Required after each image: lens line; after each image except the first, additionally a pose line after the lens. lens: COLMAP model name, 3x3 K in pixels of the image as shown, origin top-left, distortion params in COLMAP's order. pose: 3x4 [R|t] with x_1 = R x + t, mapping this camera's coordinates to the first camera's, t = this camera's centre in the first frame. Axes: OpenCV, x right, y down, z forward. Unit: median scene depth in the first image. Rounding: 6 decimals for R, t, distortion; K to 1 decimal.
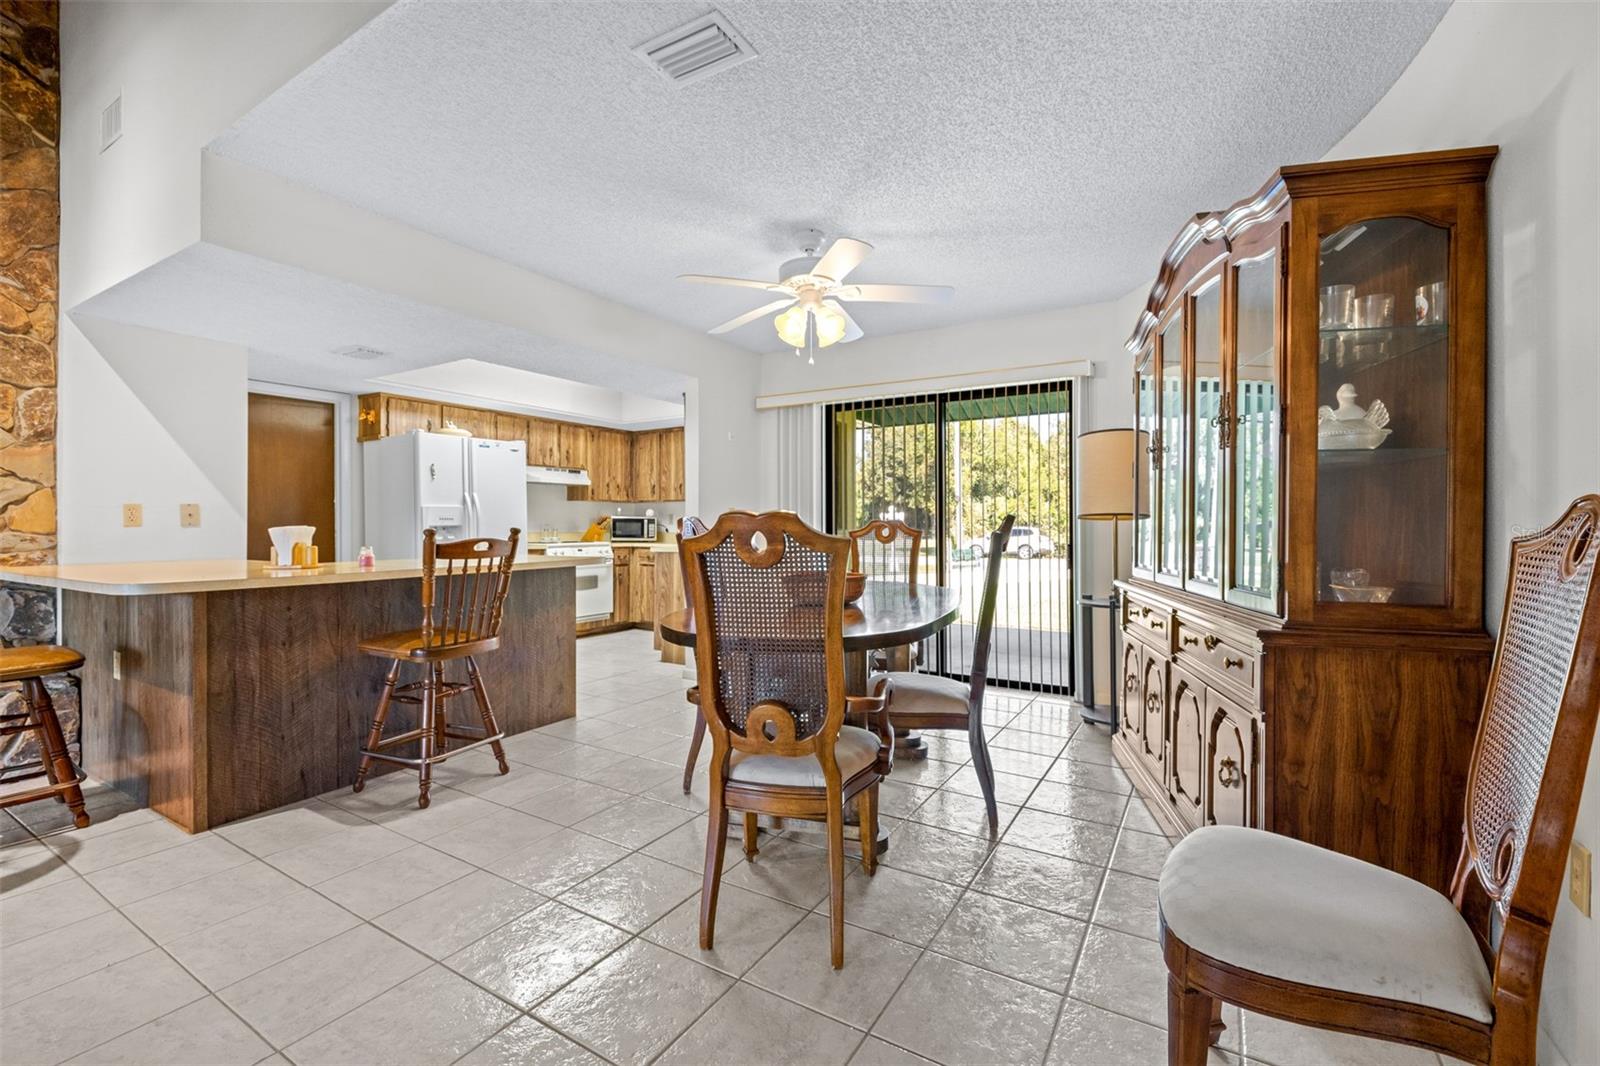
lens RADIAL K [[686.5, 0, 800.0], [0, 686.5, 533.0], [0, 0, 1]] dist [-0.039721, 0.000667]
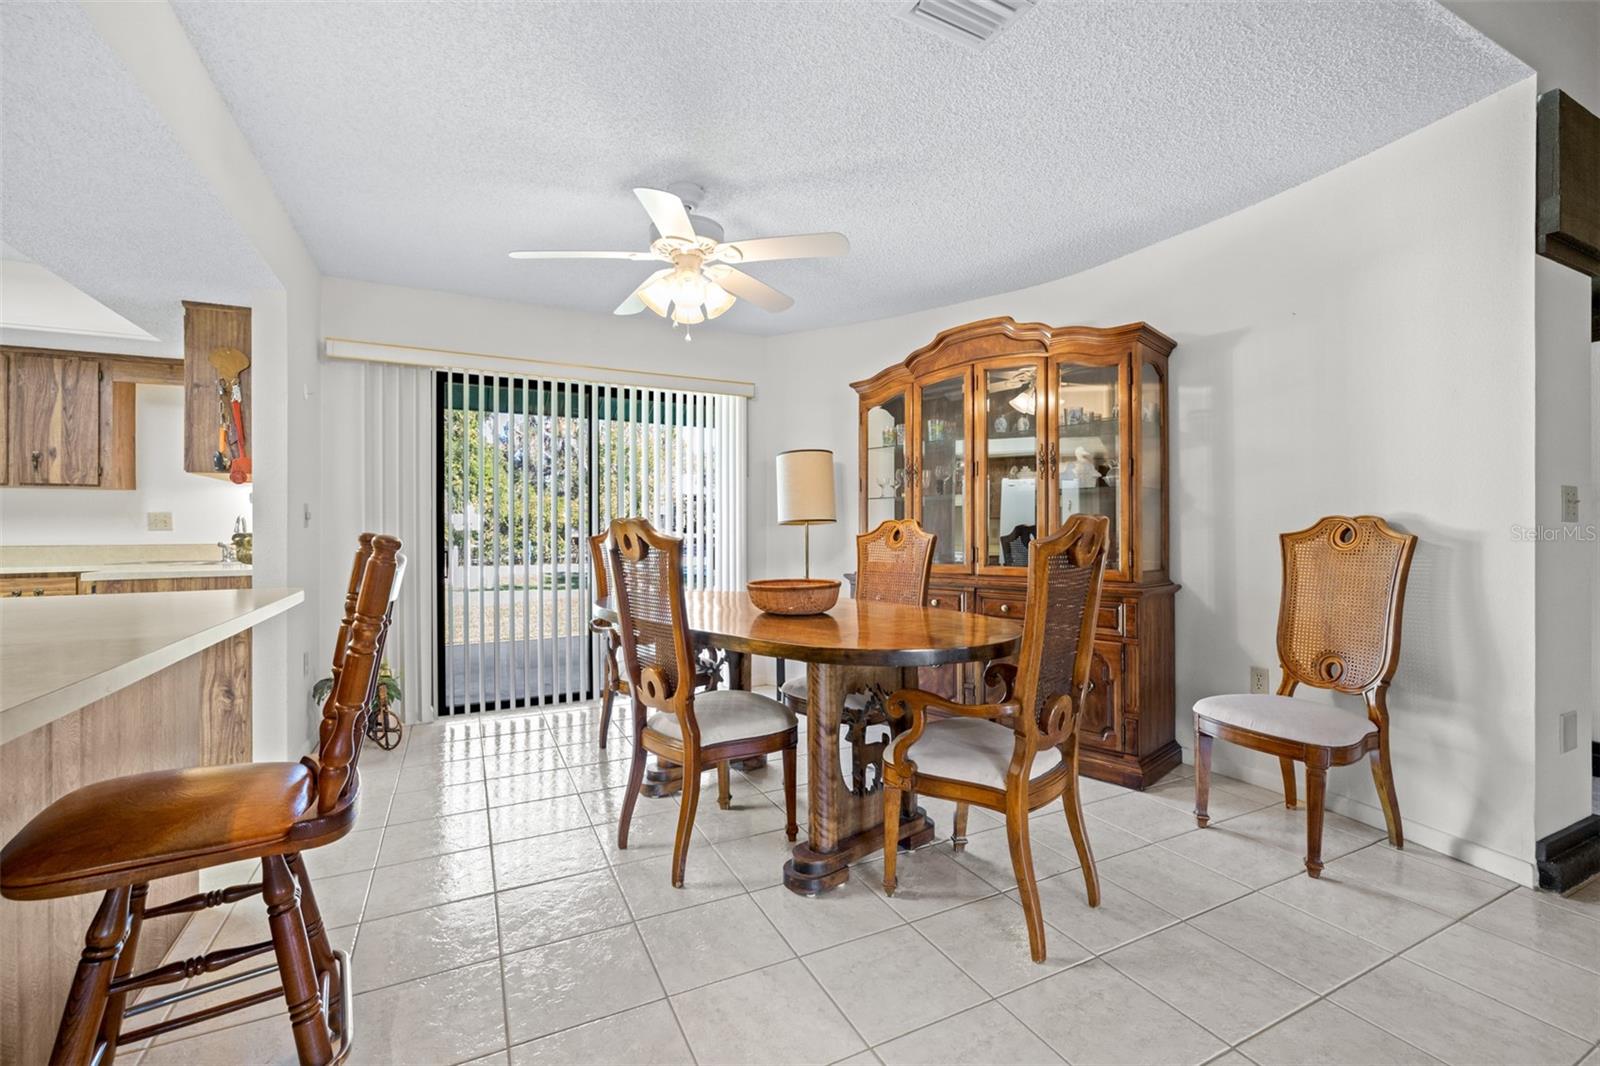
lens RADIAL K [[686.5, 0, 800.0], [0, 686.5, 533.0], [0, 0, 1]] dist [-0.039721, 0.000667]
pose [[0.532600, -0.008006, 0.846330, -0.667704], [0.013636, 0.999907, 0.000877, -0.005213], [-0.846258, 0.011073, 0.532659, 0.447771]]
